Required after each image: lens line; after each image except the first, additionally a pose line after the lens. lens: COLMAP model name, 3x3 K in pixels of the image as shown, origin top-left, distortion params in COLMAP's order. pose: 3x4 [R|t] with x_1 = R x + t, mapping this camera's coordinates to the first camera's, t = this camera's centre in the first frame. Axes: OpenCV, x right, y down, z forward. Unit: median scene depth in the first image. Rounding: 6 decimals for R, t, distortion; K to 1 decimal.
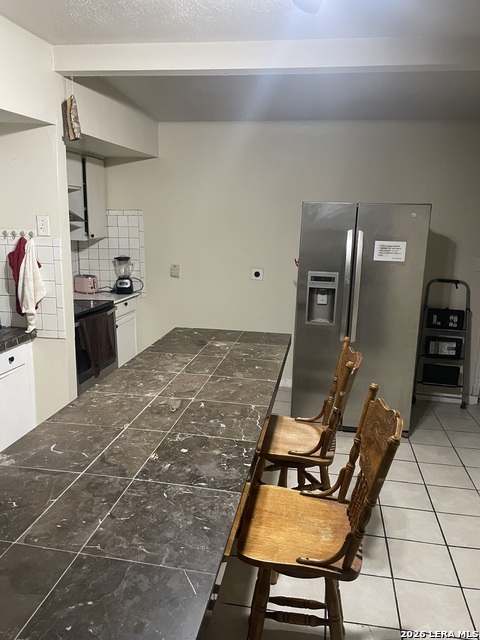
lens RADIAL K [[486.5, 0, 249.8], [0, 486.5, 318.9], [0, 0, 1]] dist [0.086347, -0.120430]
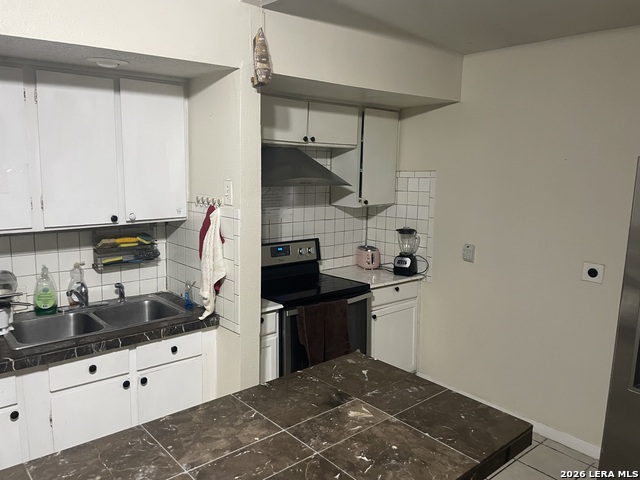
lens RADIAL K [[486.5, 0, 334.8], [0, 486.5, 232.0], [0, 0, 1]] dist [0.086347, -0.120430]
pose [[0.773583, 0.078166, -0.628855, 0.159055], [-0.132963, 0.990294, -0.040471, -0.079020], [0.619588, 0.114922, 0.776469, 0.334433]]
